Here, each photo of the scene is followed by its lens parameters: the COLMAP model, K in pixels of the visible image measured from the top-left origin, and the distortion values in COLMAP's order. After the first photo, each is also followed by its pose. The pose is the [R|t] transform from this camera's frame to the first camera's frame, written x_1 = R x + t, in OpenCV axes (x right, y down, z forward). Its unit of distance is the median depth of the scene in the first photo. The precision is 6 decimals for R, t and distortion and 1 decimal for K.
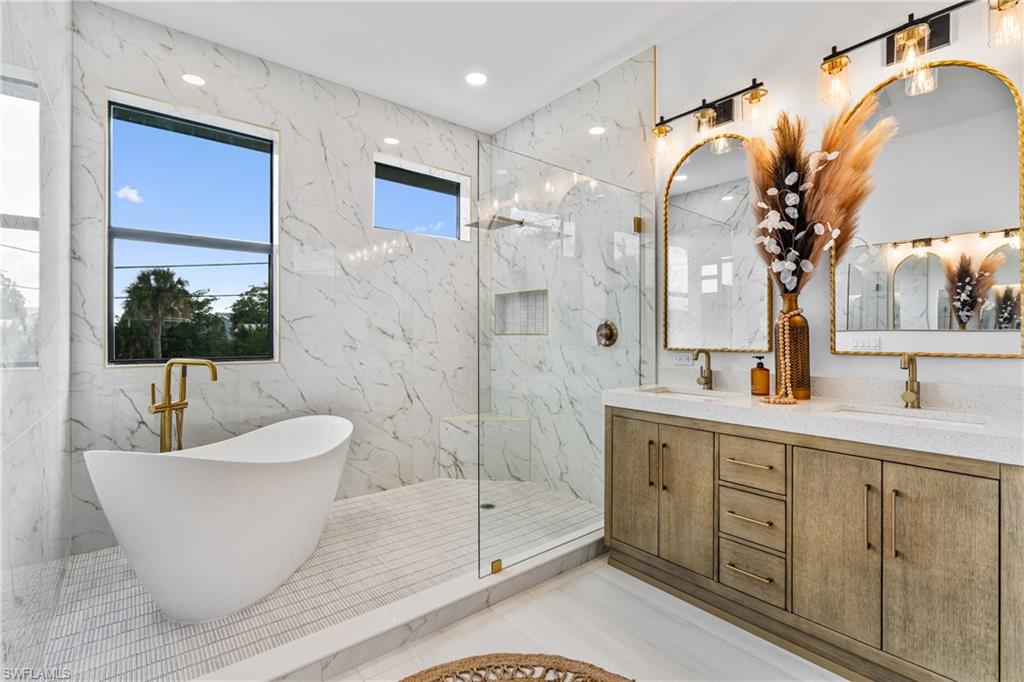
lens RADIAL K [[458.5, 0, 513.7], [0, 458.5, 337.2], [0, 0, 1]] dist [-0.008653, 0.001888]
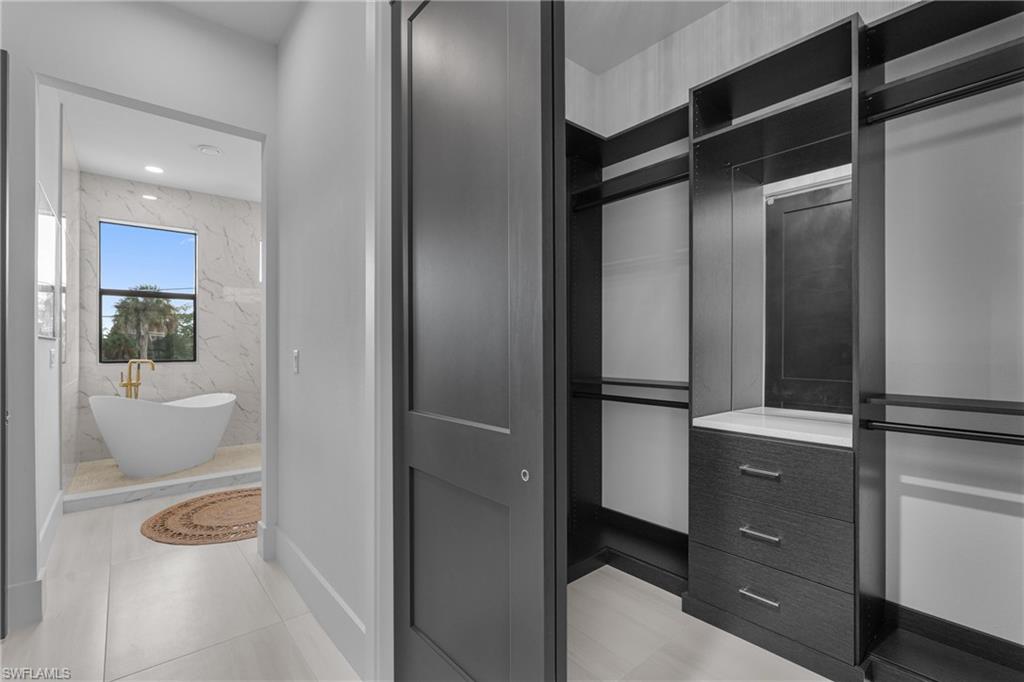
lens RADIAL K [[458.5, 0, 509.6], [0, 458.5, 349.5], [0, 0, 1]] dist [-0.008653, 0.001888]
pose [[0.999969, 0.000904, 0.007792, 0.729749], [-0.000907, 1.000000, 0.000385, 0.000399], [-0.007792, -0.000392, 0.999970, -0.826756]]
